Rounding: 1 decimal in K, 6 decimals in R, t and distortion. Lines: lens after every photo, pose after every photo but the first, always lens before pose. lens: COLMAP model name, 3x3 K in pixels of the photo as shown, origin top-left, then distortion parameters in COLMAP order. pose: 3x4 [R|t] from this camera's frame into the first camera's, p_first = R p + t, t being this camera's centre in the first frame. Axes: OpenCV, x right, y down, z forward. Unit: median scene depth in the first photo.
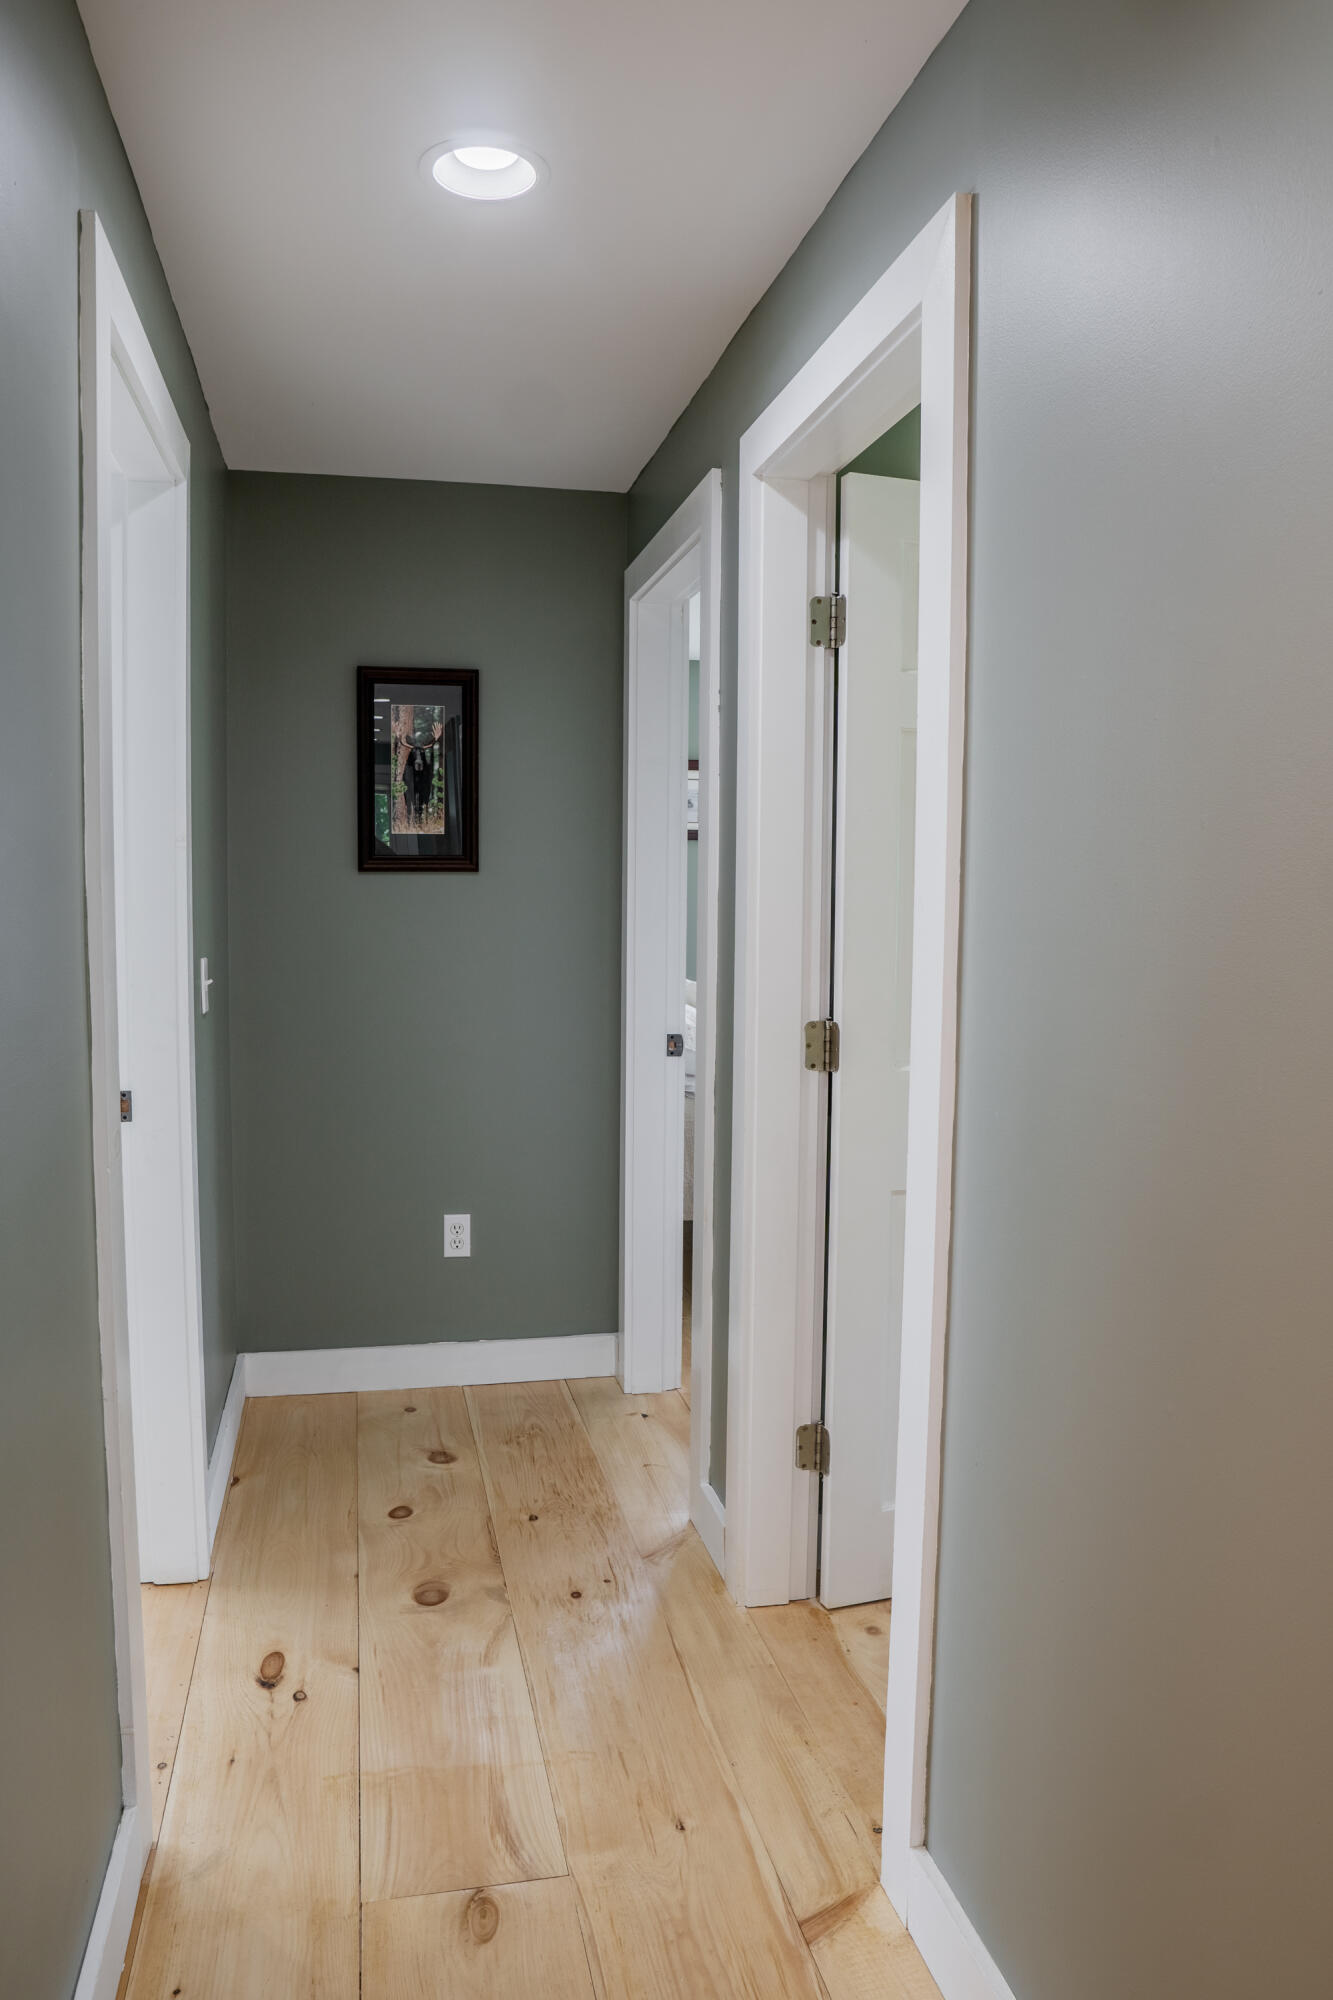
lens RADIAL K [[1423.7, 0, 661.1], [0, 1423.7, 1004.5], [0, 0, 1]] dist [-0.069097, -0.001088]
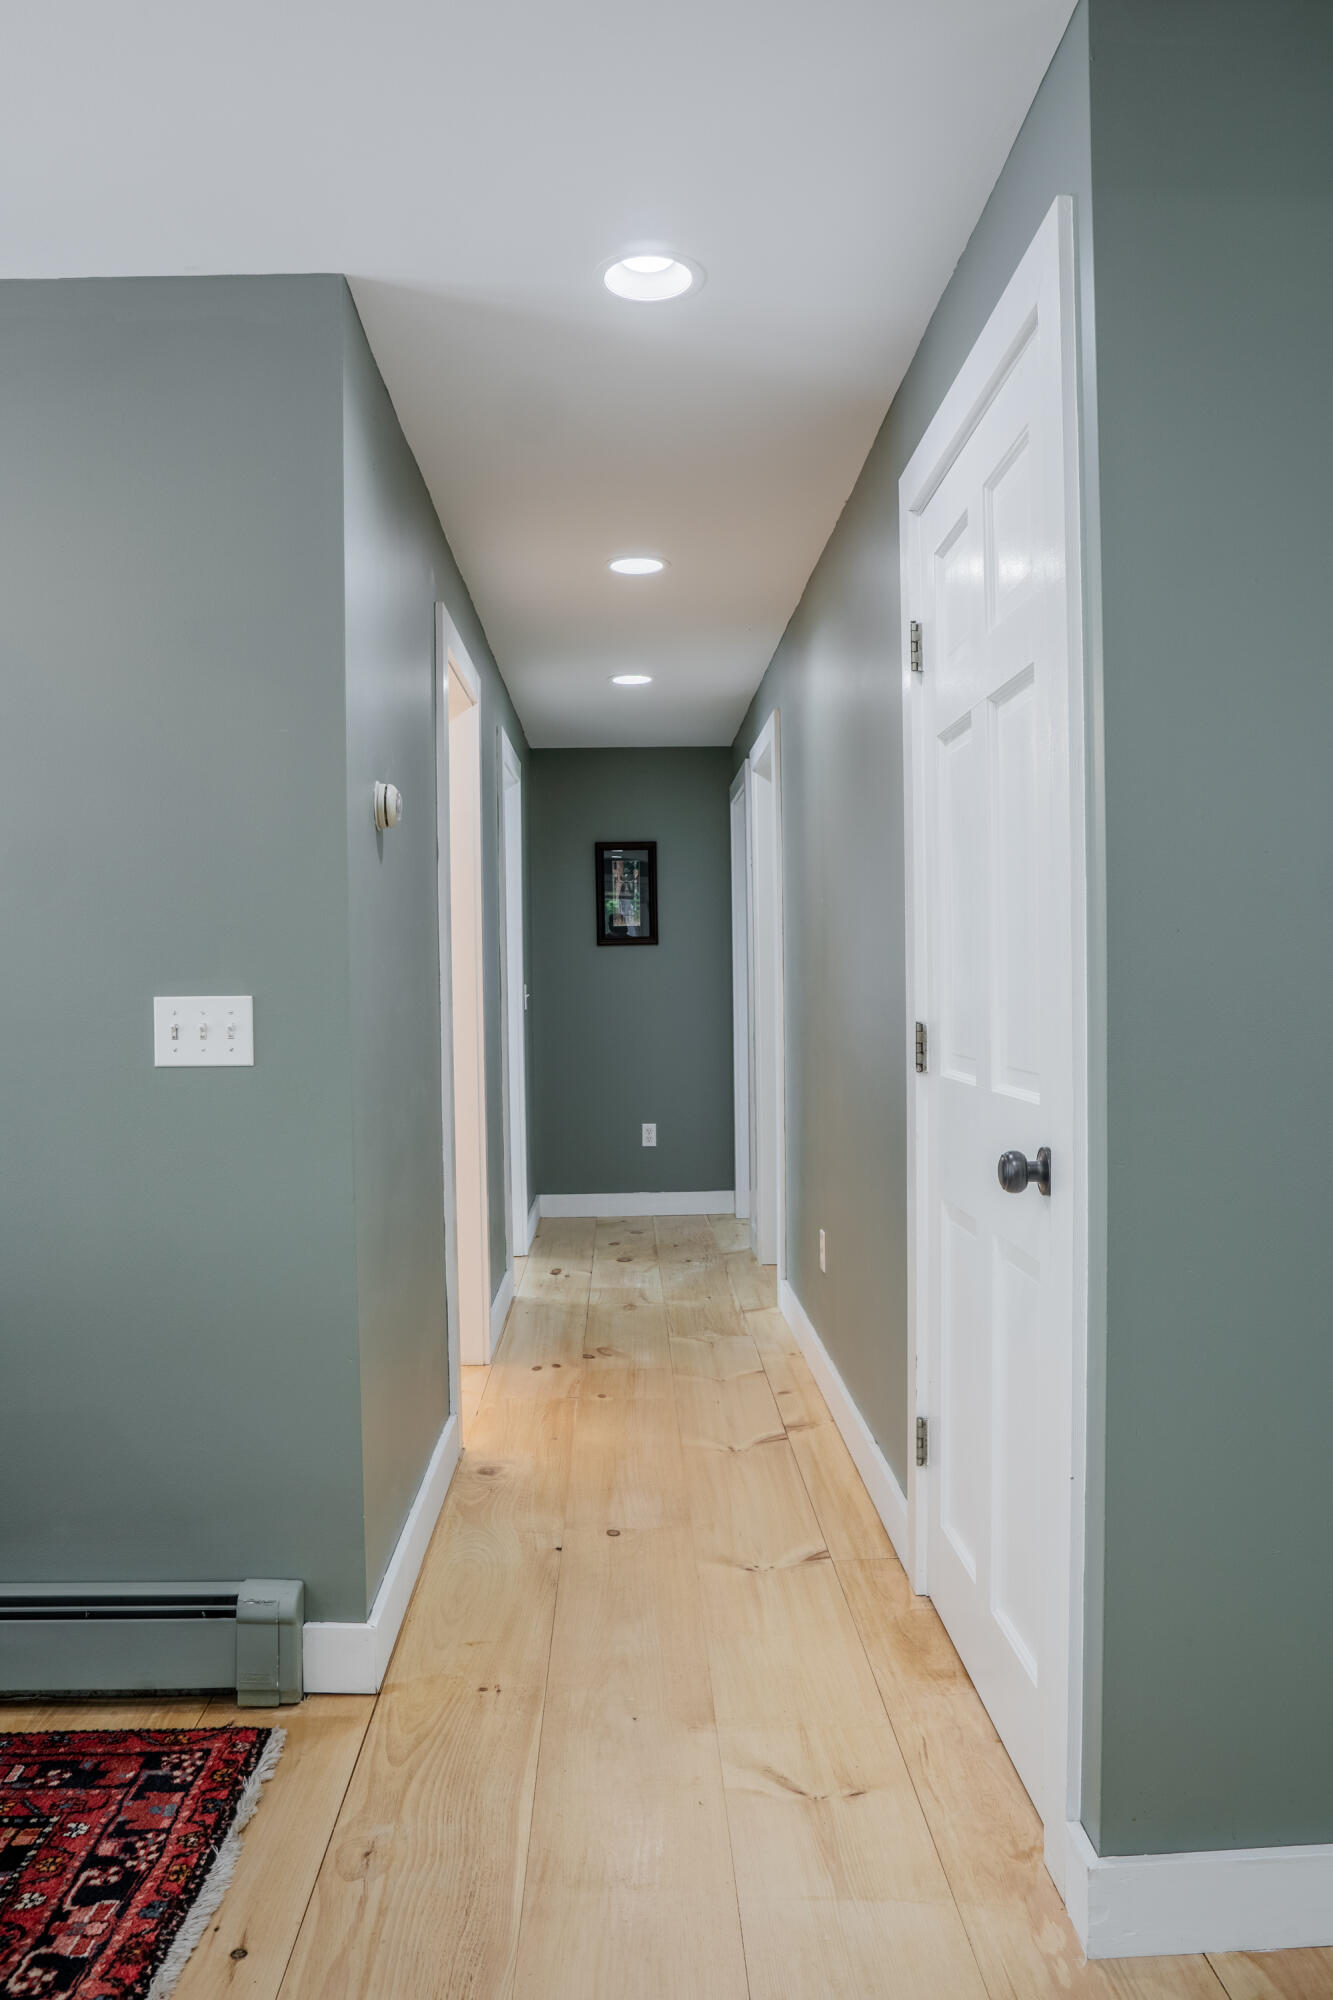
lens RADIAL K [[1423.7, 0, 668.5], [0, 1423.7, 994.3], [0, 0, 1]] dist [-0.069097, -0.001088]
pose [[0.984387, -0.019567, -0.174928, 0.225134], [0.008016, 0.997754, -0.066496, 0.104209], [0.175836, 0.064056, 0.982333, -0.905177]]
